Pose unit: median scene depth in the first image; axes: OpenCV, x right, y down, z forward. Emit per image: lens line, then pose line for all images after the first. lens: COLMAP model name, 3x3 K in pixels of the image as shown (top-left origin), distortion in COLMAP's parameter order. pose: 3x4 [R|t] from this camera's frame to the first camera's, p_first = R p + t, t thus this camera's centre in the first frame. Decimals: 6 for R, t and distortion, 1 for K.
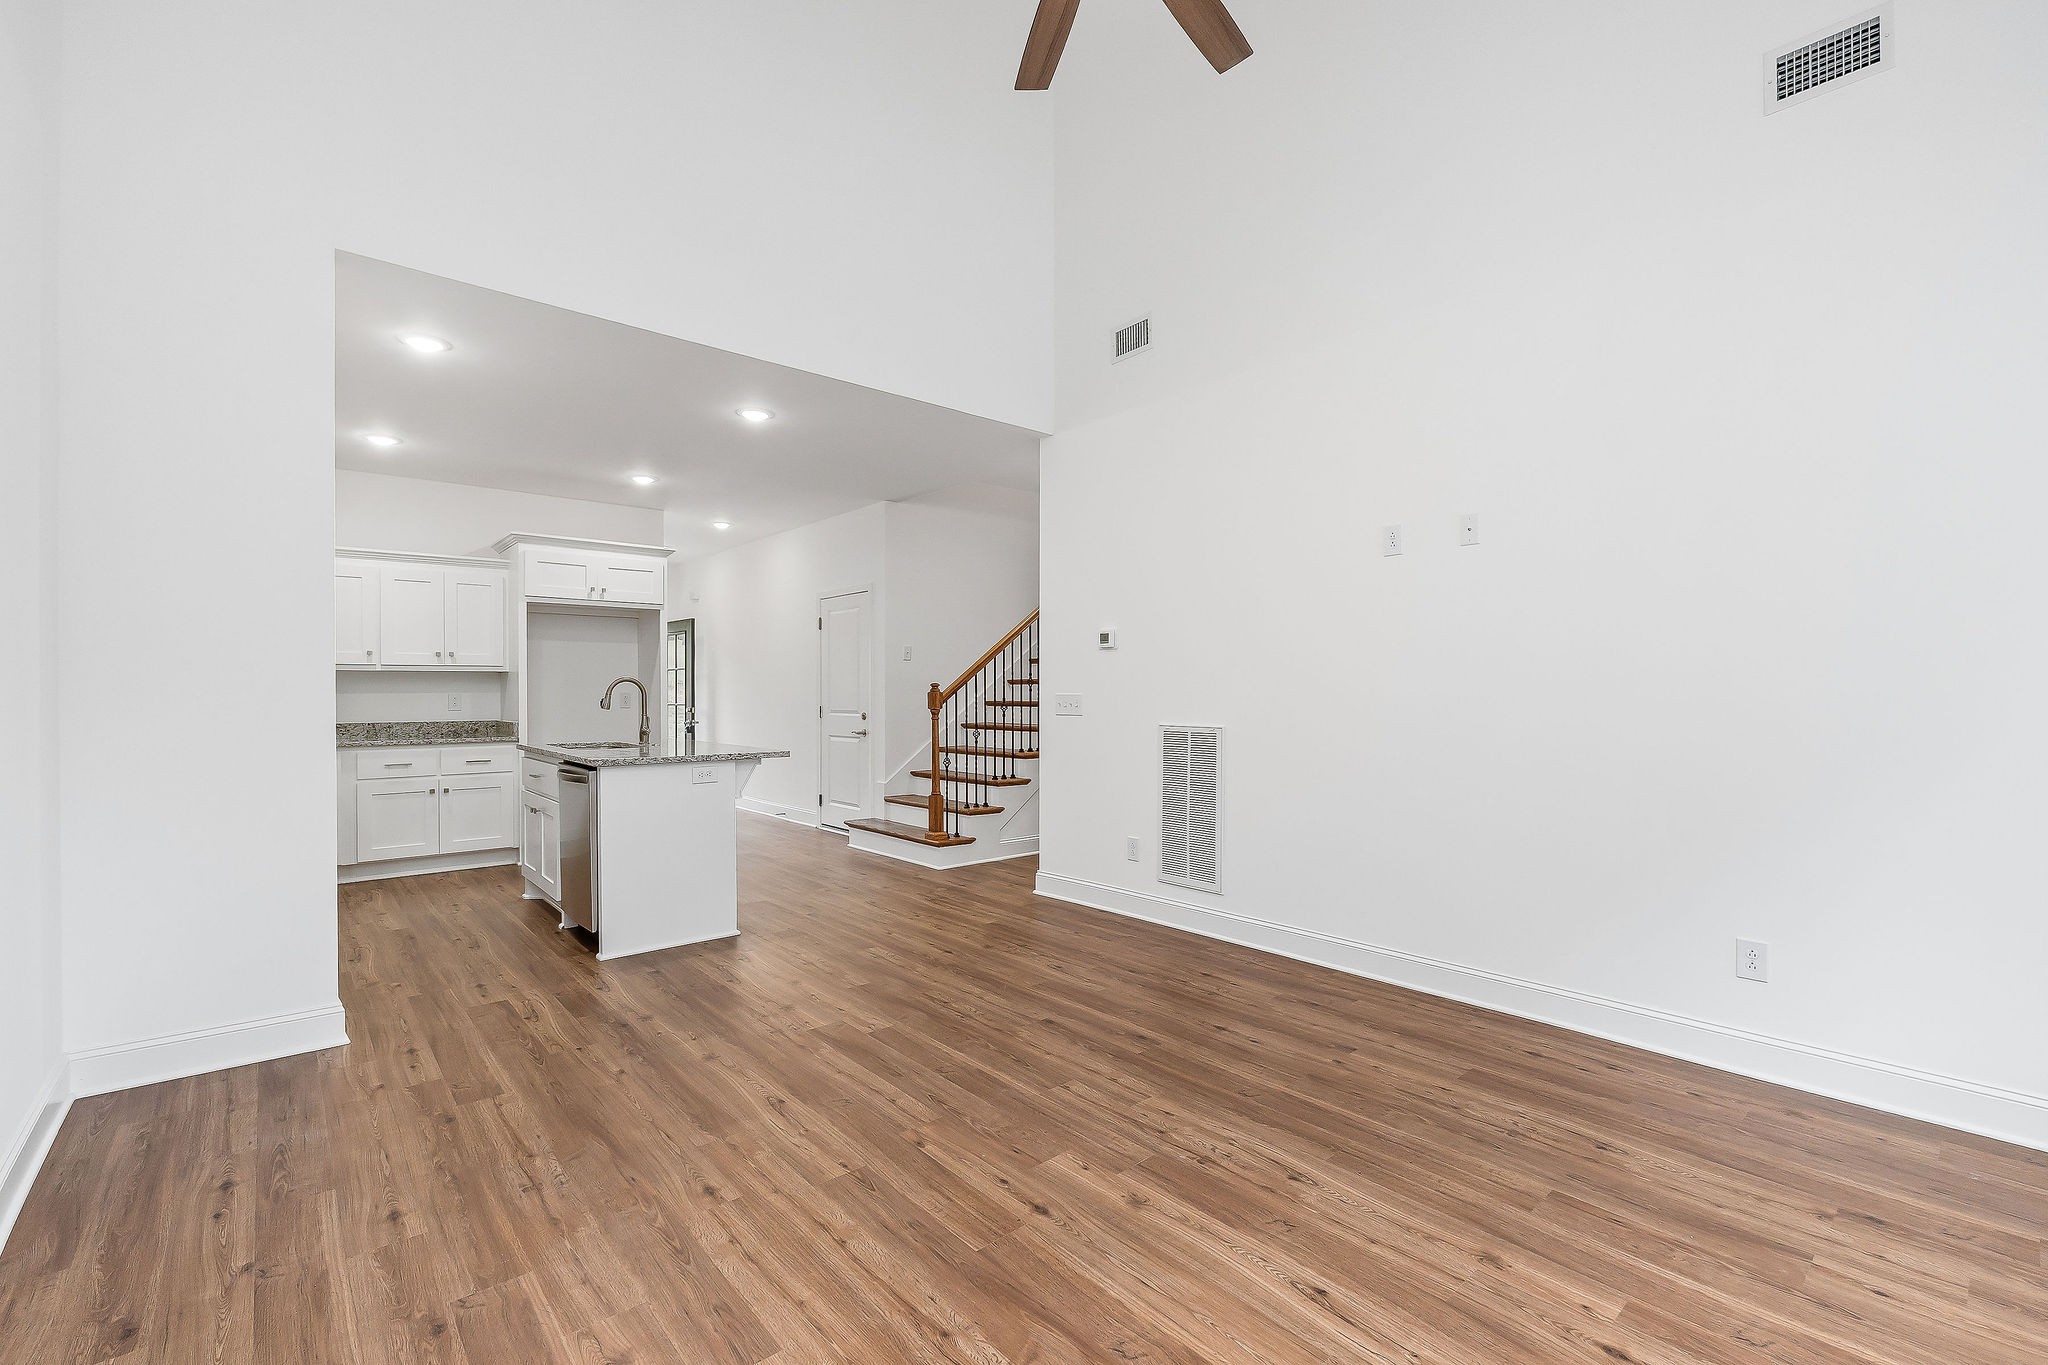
lens RADIAL K [[881.0, 0, 1022.1], [0, 881.0, 686.2], [0, 0, 1]] dist [-0.012051, -0.000508]
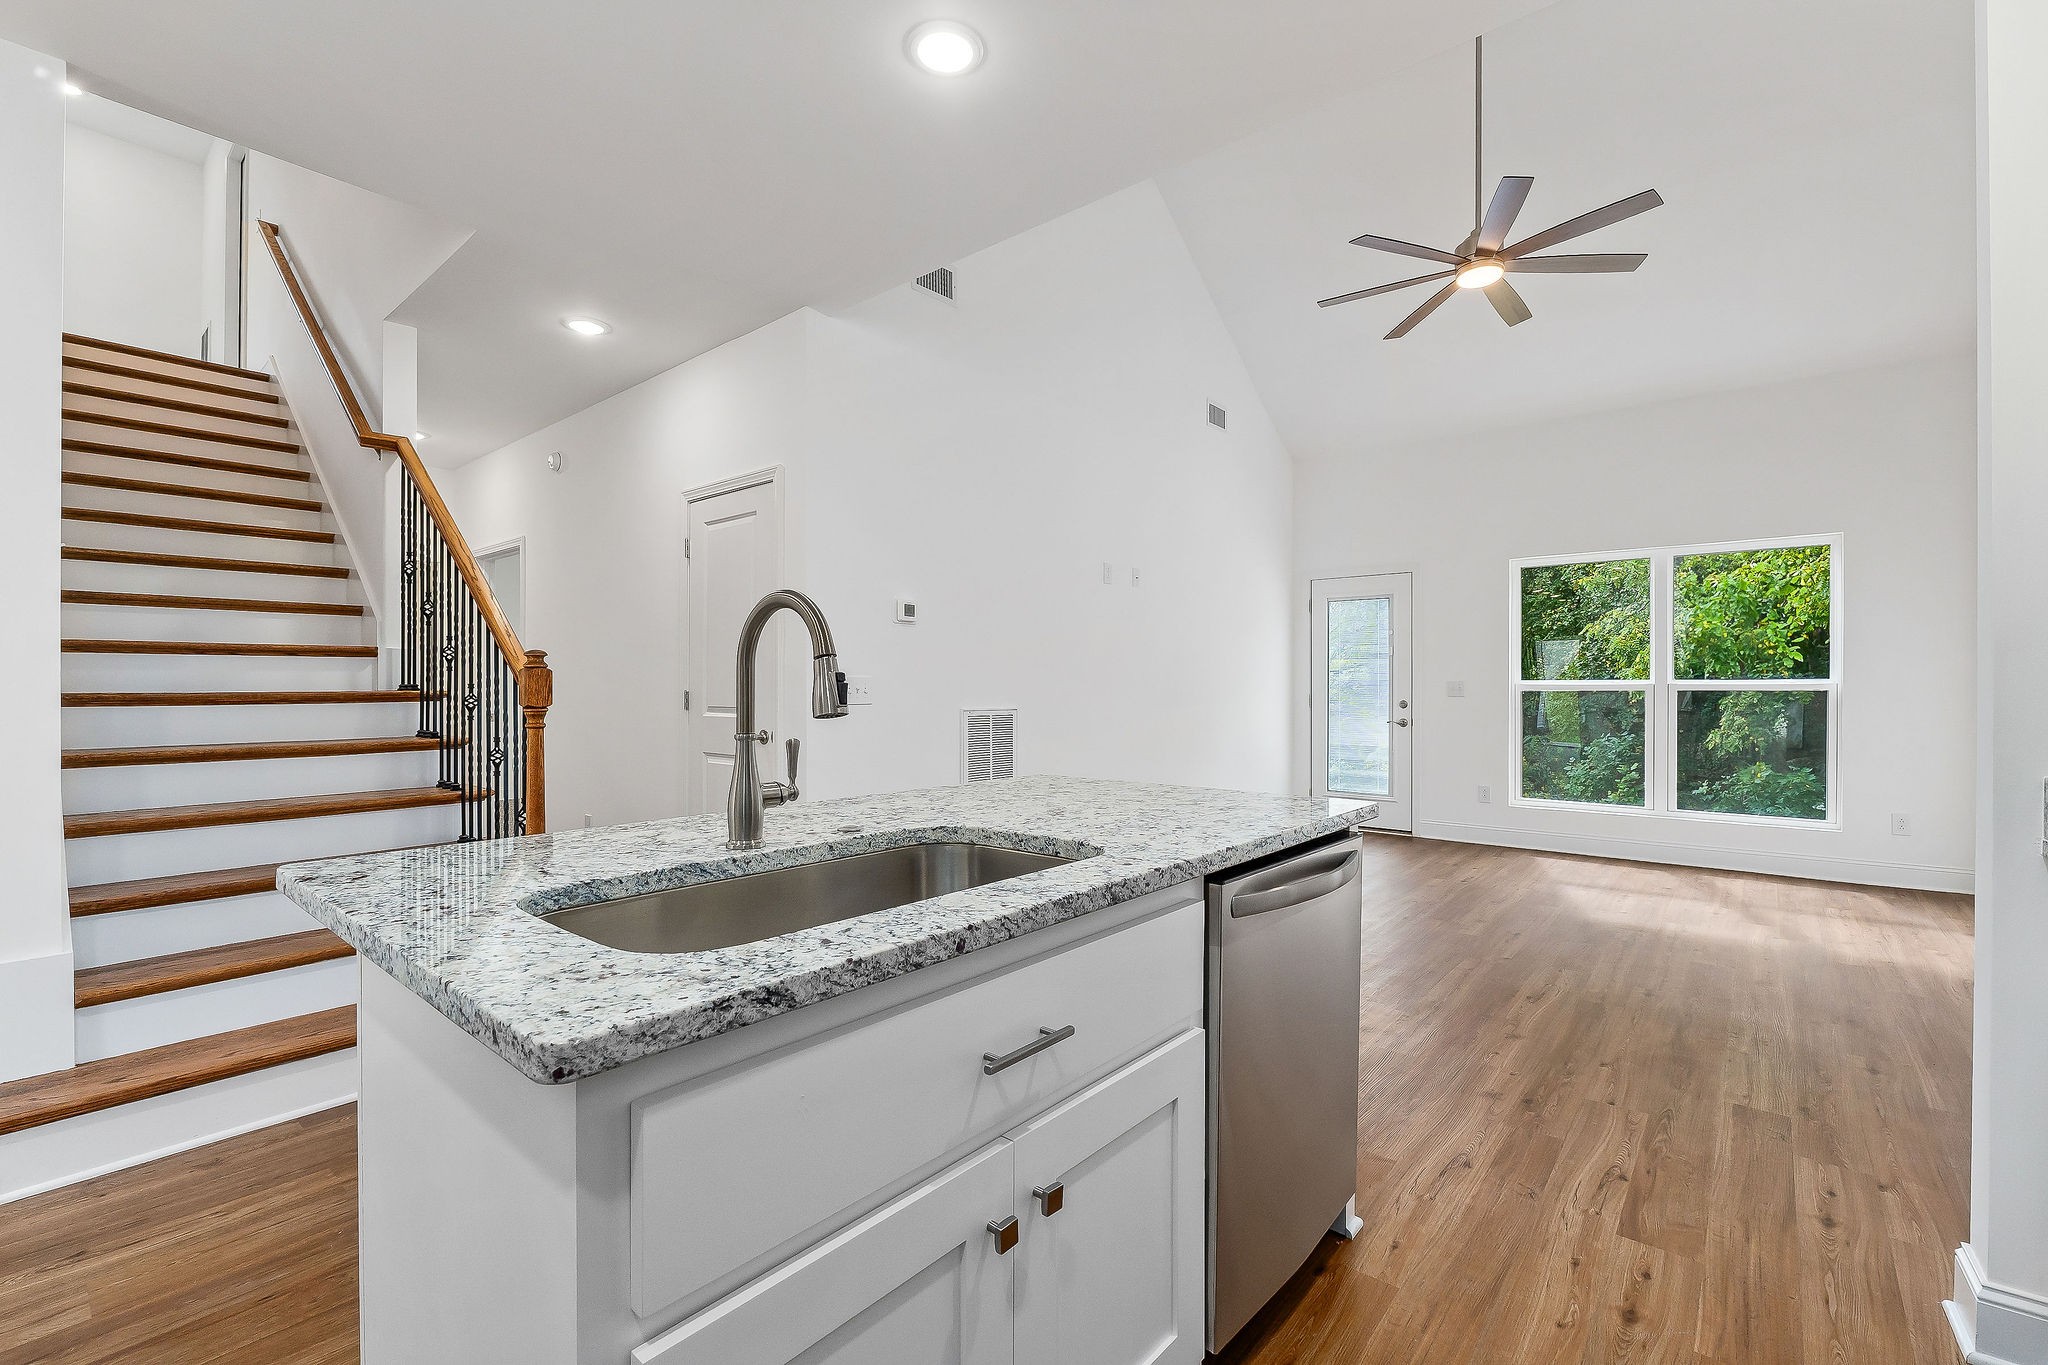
lens RADIAL K [[881.0, 0, 1022.1], [0, 881.0, 686.2], [0, 0, 1]] dist [-0.012051, -0.000508]
pose [[-0.154428, -0.001716, 0.988003, -1.339064], [-0.008395, 0.999965, 0.000425, 0.029297], [-0.987968, -0.008228, -0.154437, 1.826957]]
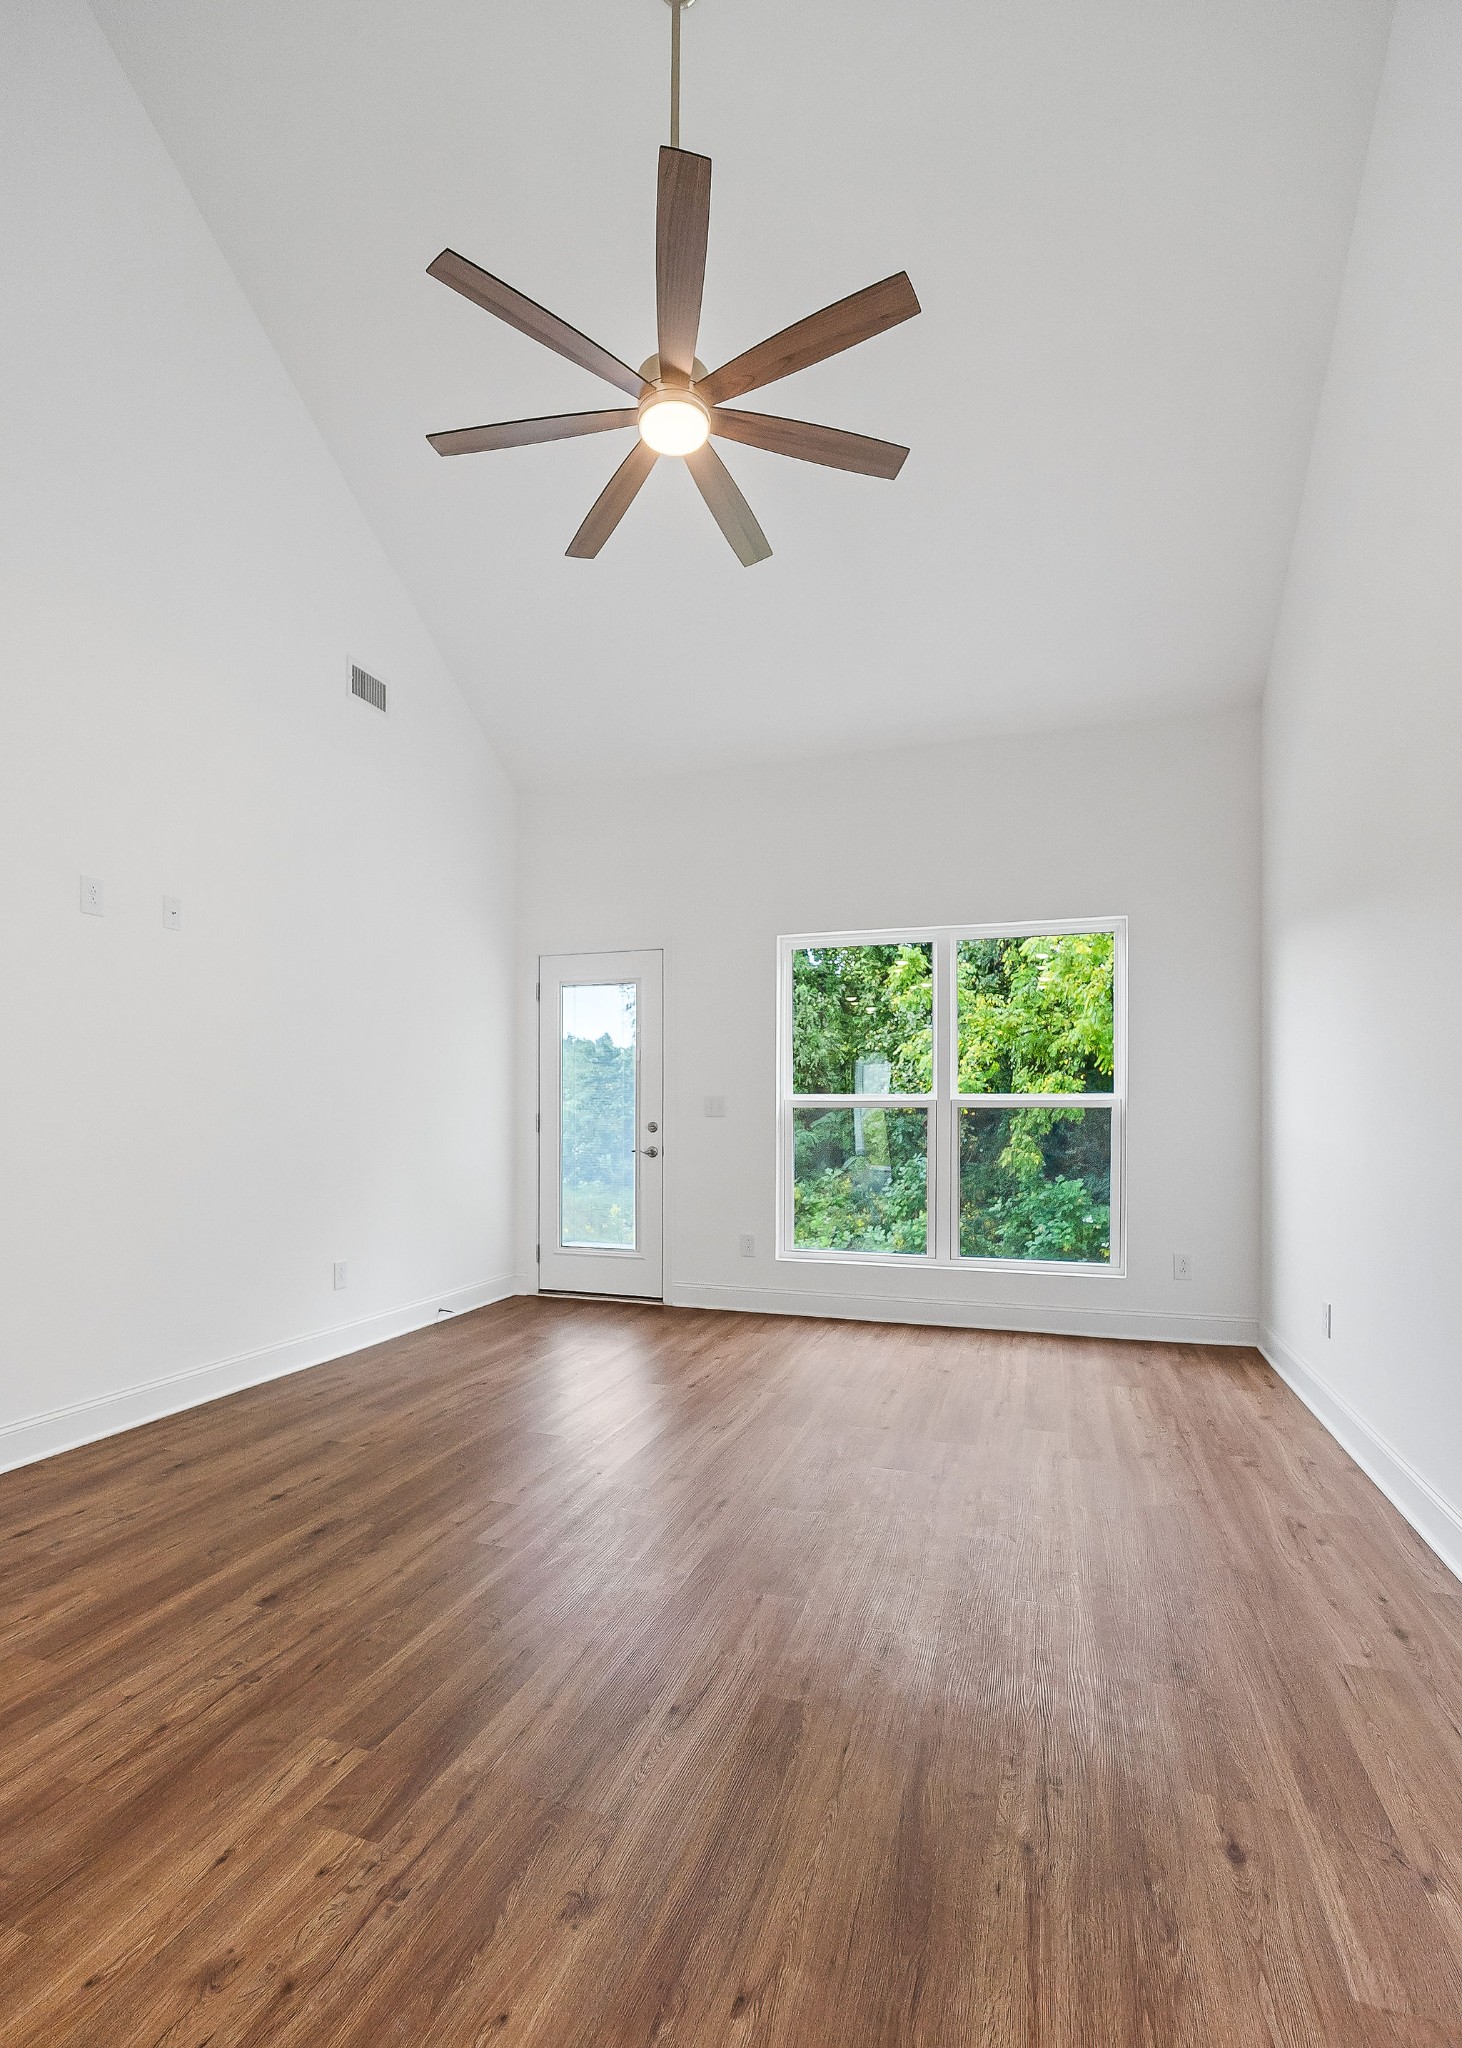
lens RADIAL K [[951.8, 0, 723.7], [0, 951.8, 1112.4], [0, 0, 1]] dist [-0.022079, 0.000228]
pose [[-0.507880, -0.005702, 0.861409, -0.833410], [-0.007385, 0.999970, 0.002265, 0.036607], [-0.861396, -0.005211, -0.507907, 1.251923]]
